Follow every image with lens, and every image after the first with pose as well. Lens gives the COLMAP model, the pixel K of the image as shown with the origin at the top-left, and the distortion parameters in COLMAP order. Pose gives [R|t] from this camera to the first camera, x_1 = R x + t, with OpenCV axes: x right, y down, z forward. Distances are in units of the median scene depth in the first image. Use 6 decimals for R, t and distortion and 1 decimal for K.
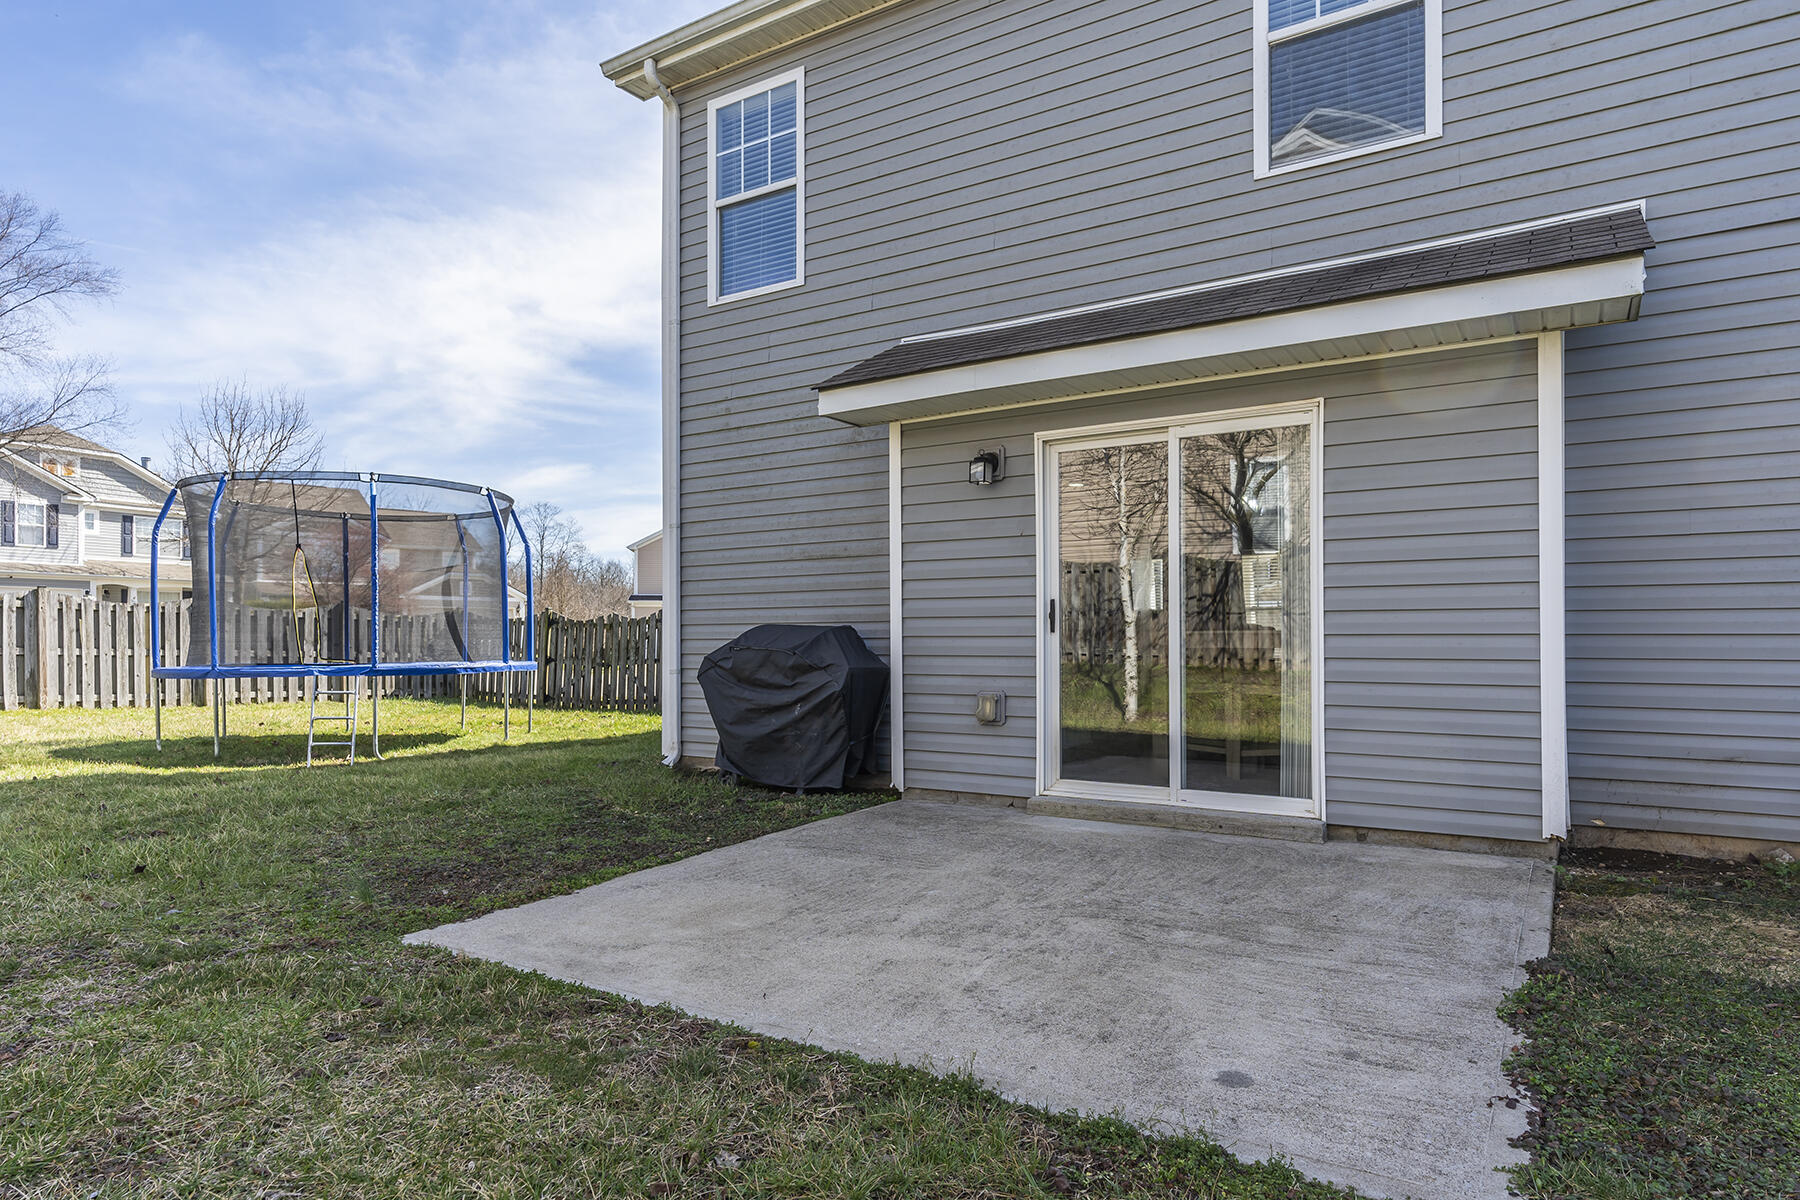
lens RADIAL K [[1043.5, 0, 892.1], [0, 1043.5, 639.8], [0, 0, 1]] dist [0.000106, -0.001268]
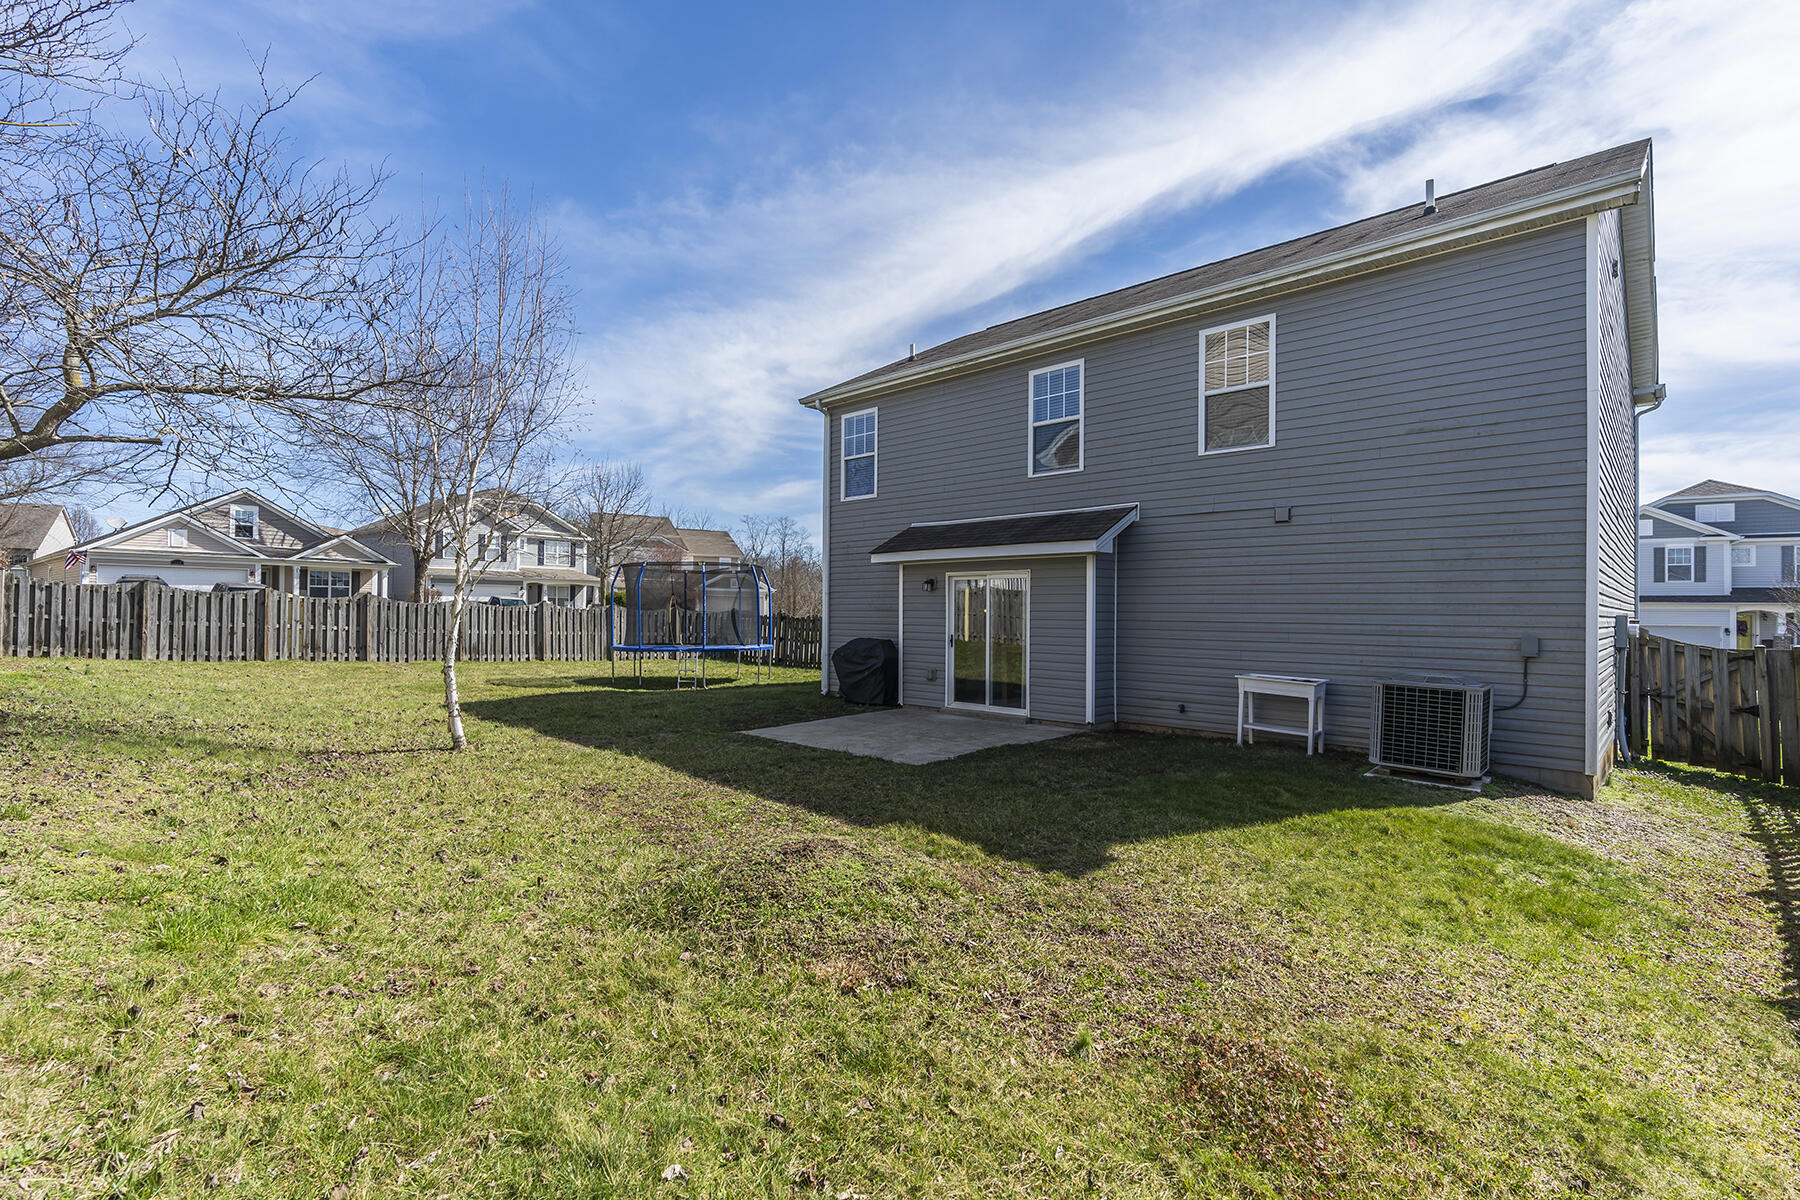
lens RADIAL K [[822.4, 0, 898.7], [0, 822.4, 597.3], [0, 0, 1]] dist [-0.012360, 0.001014]
pose [[0.982417, 0.007161, -0.186562, 0.150090], [-0.010174, 0.999833, -0.015196, -0.036402], [0.186422, 0.016826, 0.982326, -0.400877]]
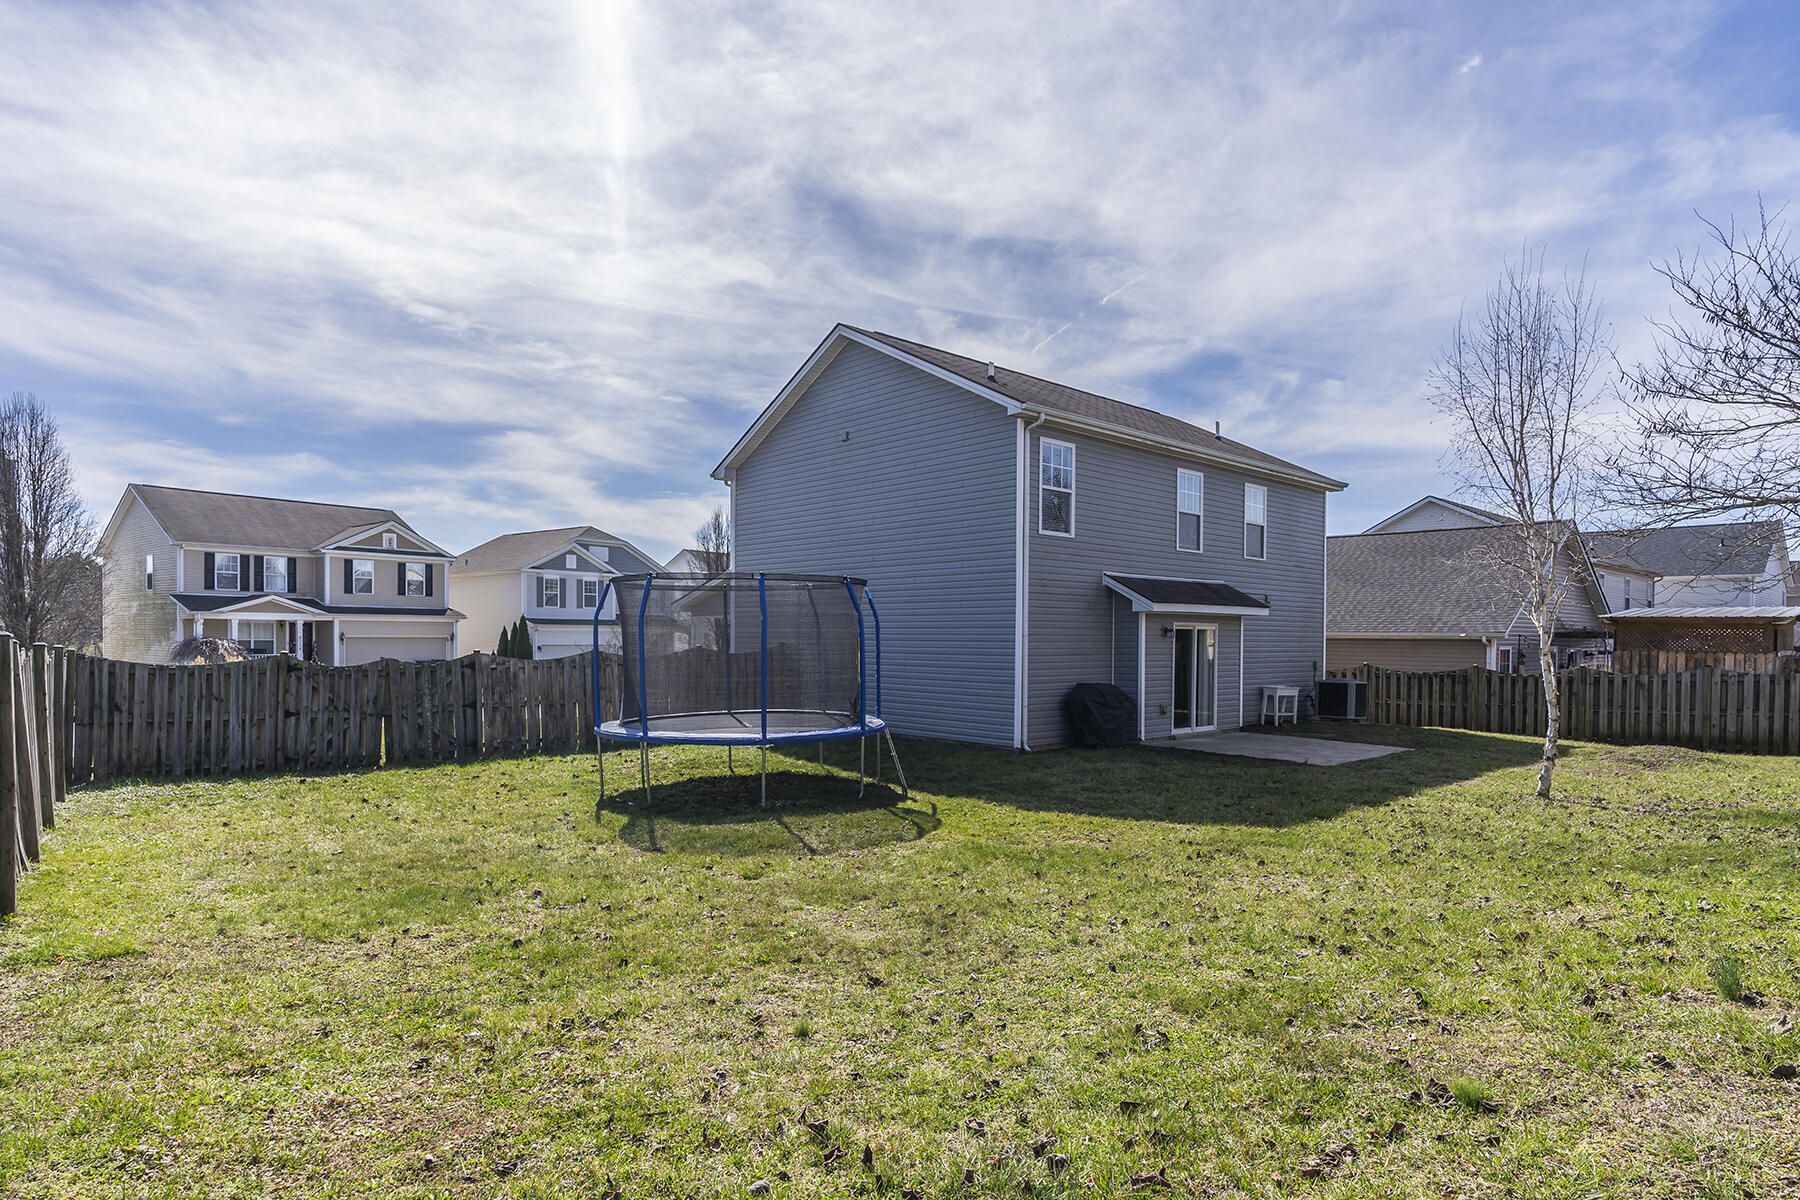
lens RADIAL K [[924.0, 0, 889.0], [0, 924.0, 634.2], [0, 0, 1]] dist [-0.001137, -0.000039]
pose [[0.275857, 0.005012, 0.961186, -1.021499], [-0.010396, 0.999943, -0.002230, -0.053064], [-0.961142, -0.009378, 0.275894, 0.383133]]
